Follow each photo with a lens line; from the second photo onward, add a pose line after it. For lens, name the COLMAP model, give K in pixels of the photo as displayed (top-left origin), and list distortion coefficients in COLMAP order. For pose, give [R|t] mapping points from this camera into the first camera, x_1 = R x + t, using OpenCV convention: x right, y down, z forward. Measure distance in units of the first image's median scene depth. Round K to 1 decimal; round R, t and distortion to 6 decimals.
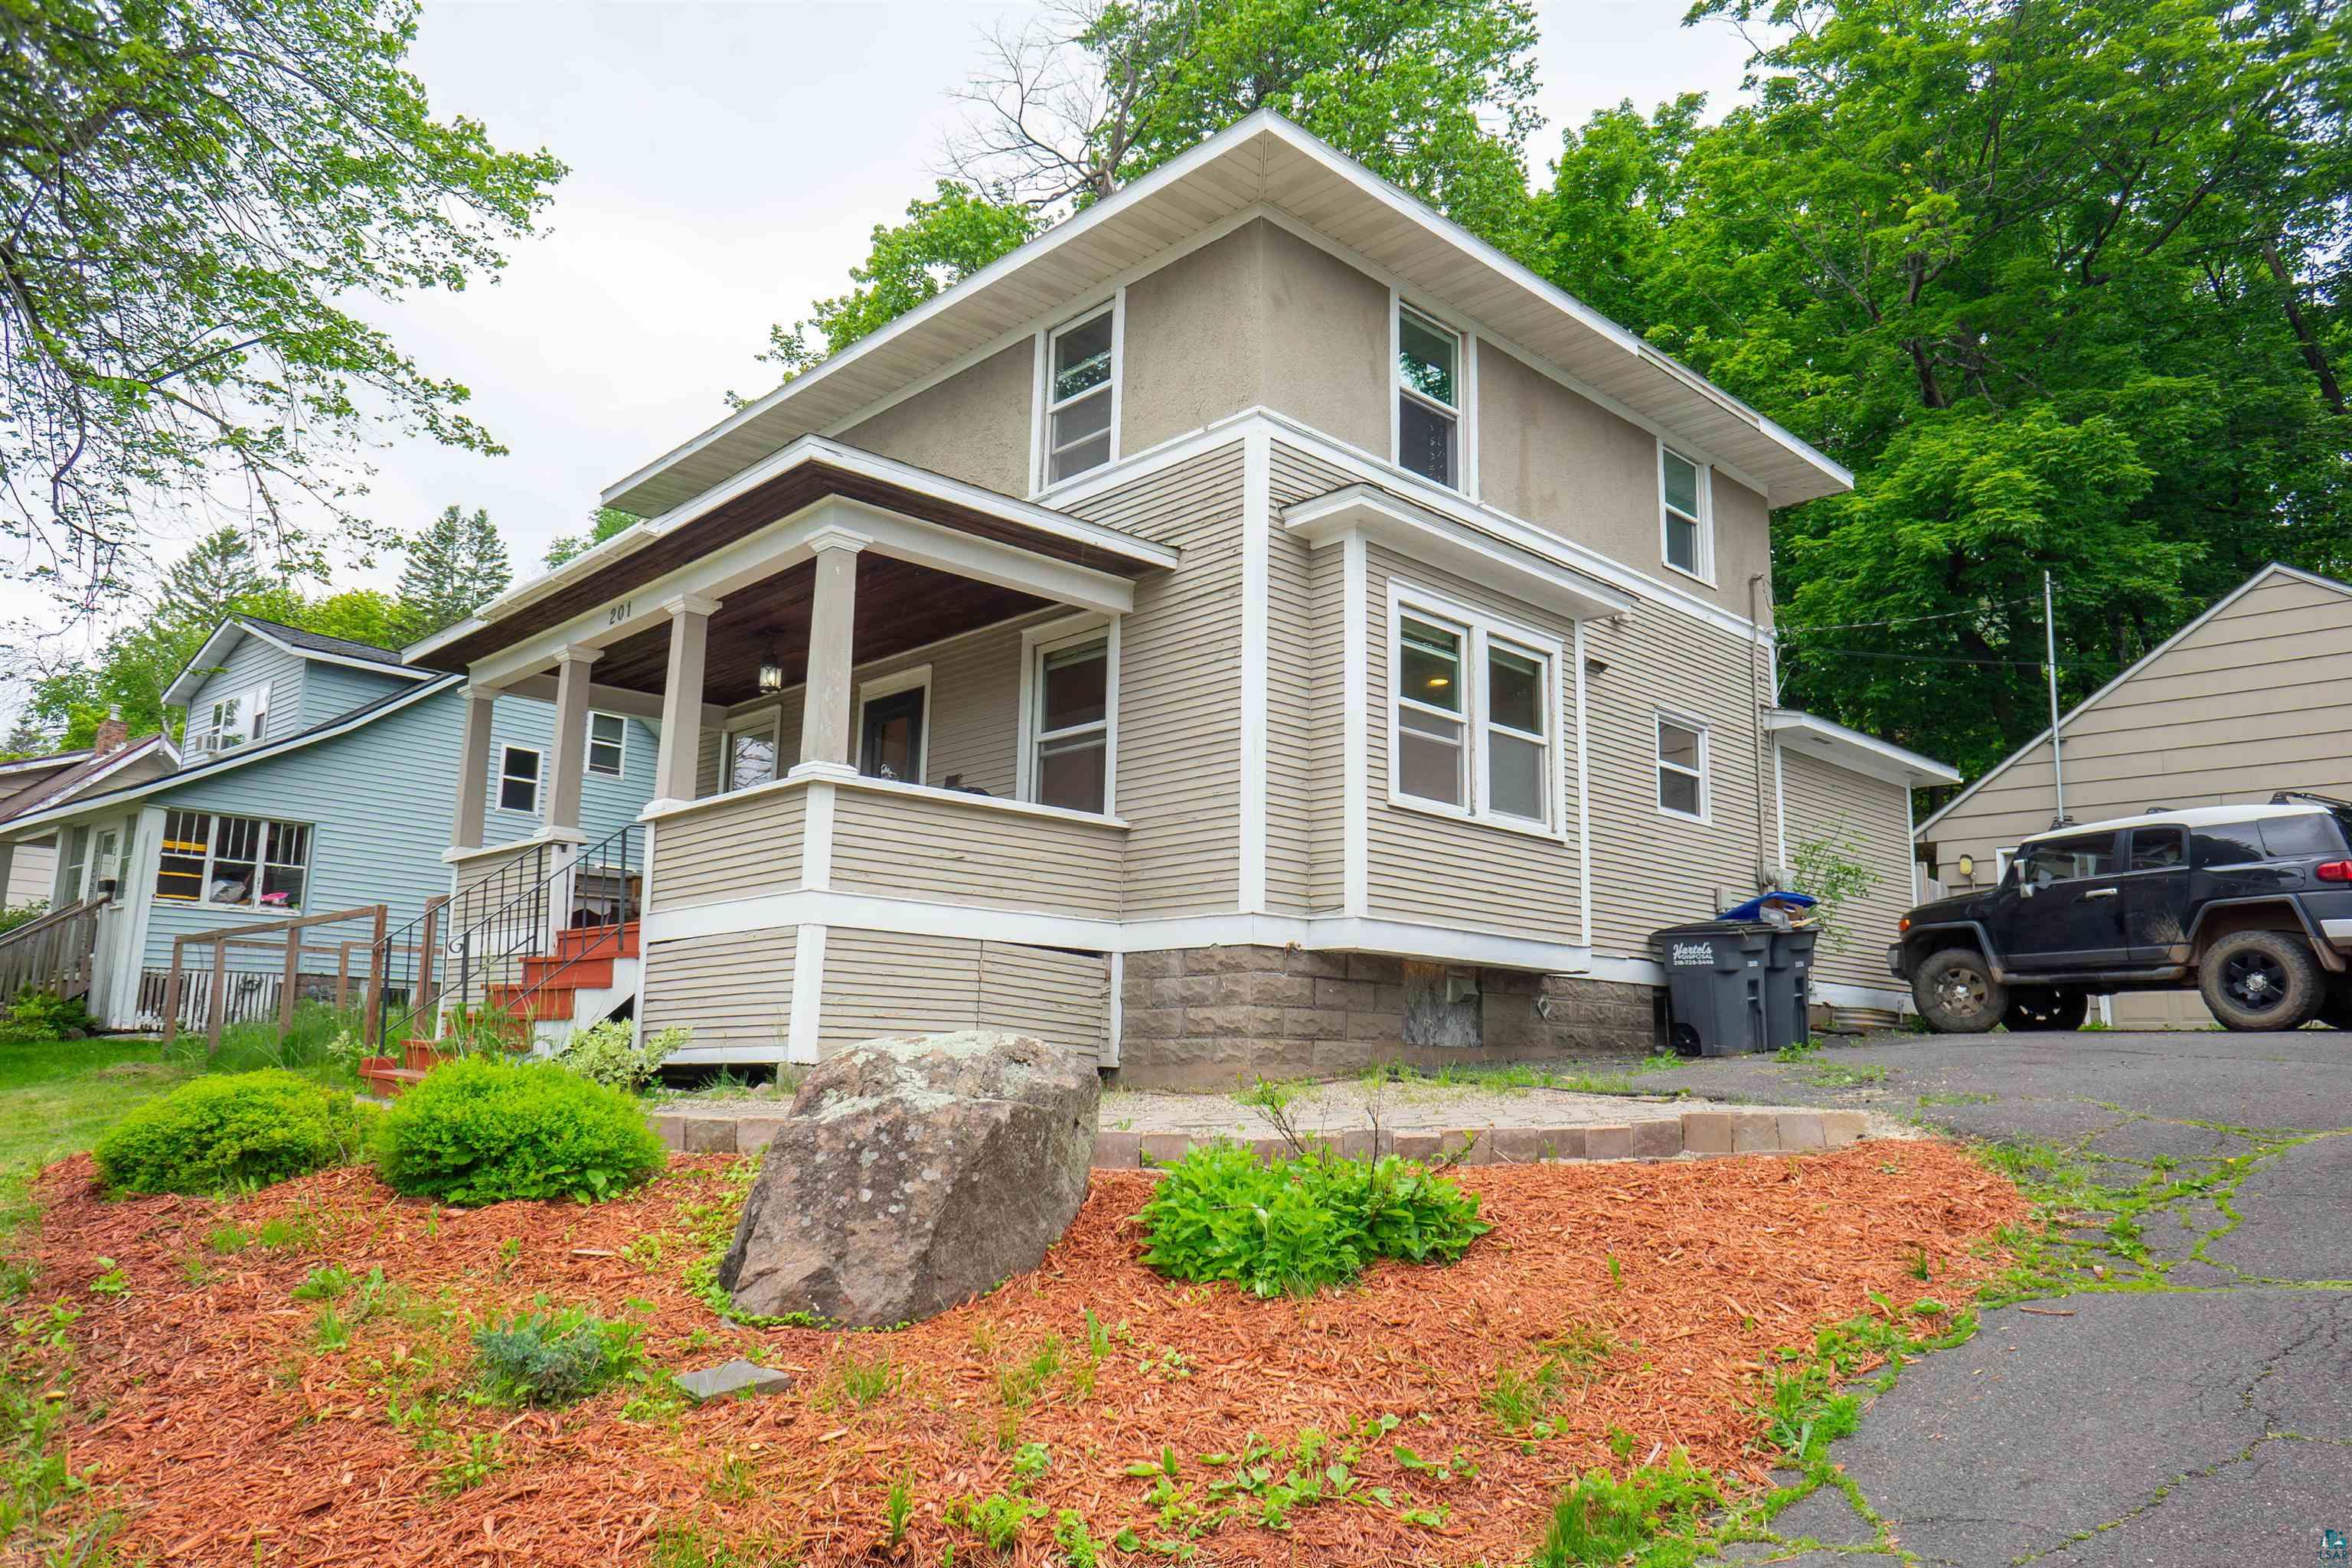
lens RADIAL K [[1585.8, 0, 1172.7], [0, 1585.8, 798.5], [0, 0, 1]] dist [-0.049422, 0.050707]
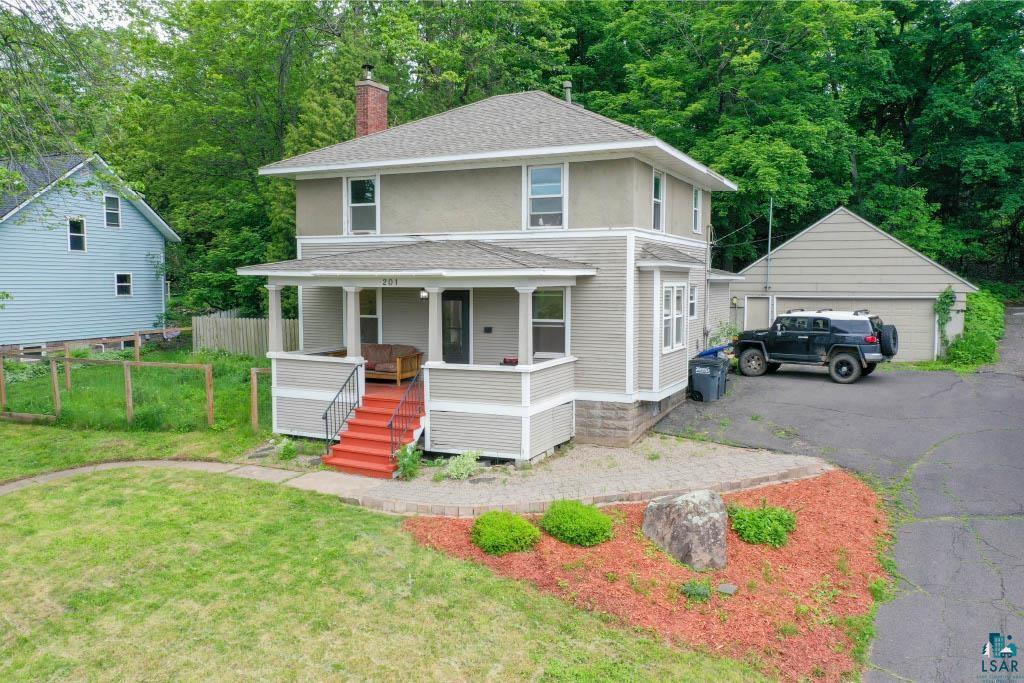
lens RADIAL K [[818.4, 0, 515.4], [0, 818.4, 338.0], [0, 0, 1]] dist [-0.011071, 0.003428]
pose [[0.930644, -0.044860, 0.363166, -0.620496], [-0.046566, 0.969870, 0.239132, -0.344021], [-0.362952, -0.239458, 0.900514, -0.321002]]
